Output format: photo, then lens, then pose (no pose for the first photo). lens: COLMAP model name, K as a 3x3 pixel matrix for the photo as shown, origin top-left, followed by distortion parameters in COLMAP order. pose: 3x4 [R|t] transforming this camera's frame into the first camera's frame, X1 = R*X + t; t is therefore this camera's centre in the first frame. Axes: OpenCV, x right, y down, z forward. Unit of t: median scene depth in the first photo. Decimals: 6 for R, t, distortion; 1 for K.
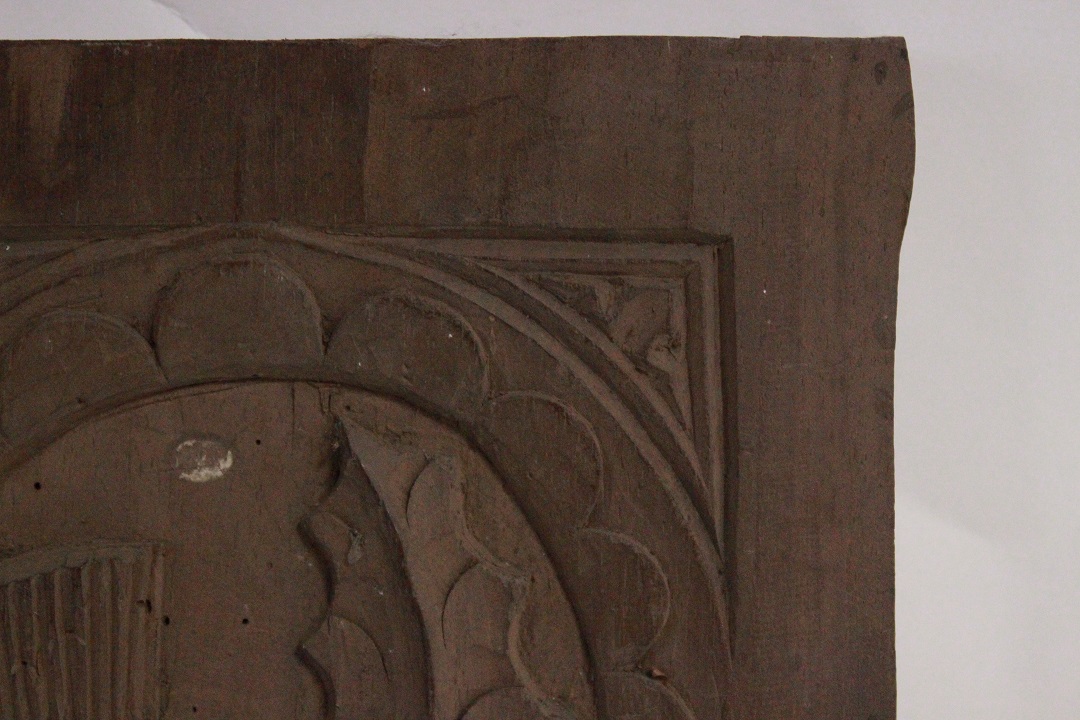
lens RADIAL K [[2522.0, 0, 536.3], [0, 2522.0, 361.5], [0, 0, 1]] dist [0.070384, 0.000000]
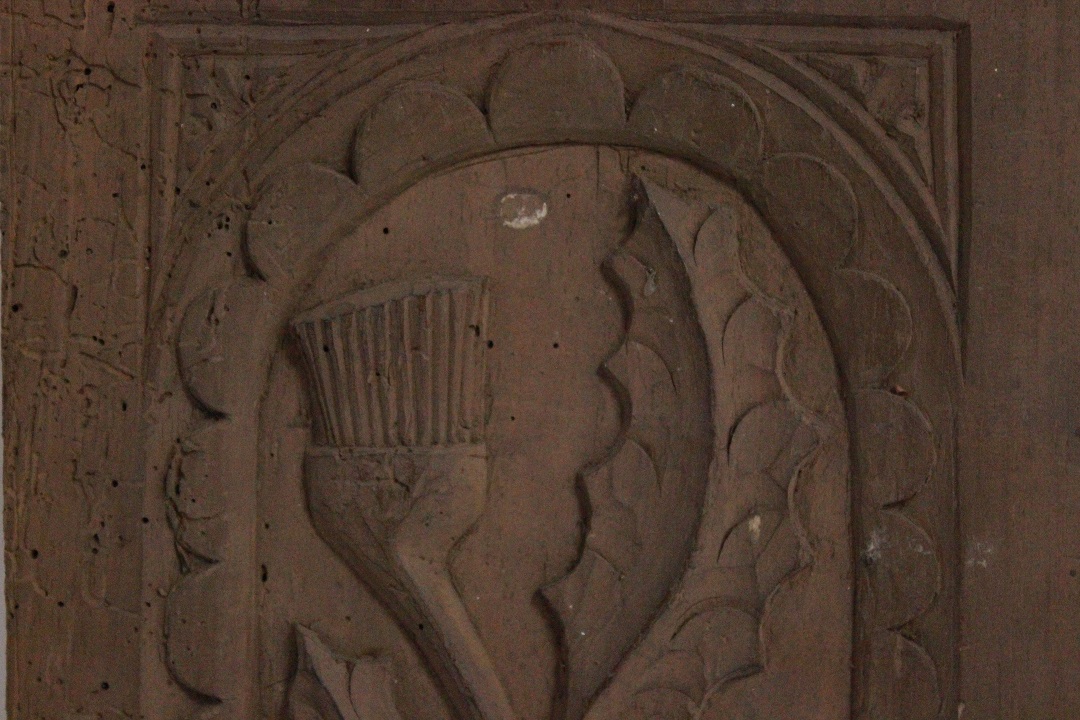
lens RADIAL K [[2522.0, 0, 535.1], [0, 2522.0, 360.5], [0, 0, 1]] dist [0.070384, 0.000000]
pose [[0.999687, 0.008245, -0.023621, -0.098190], [-0.007810, 0.999799, 0.018479, 0.089292], [0.023768, -0.018289, 0.999550, -0.206048]]
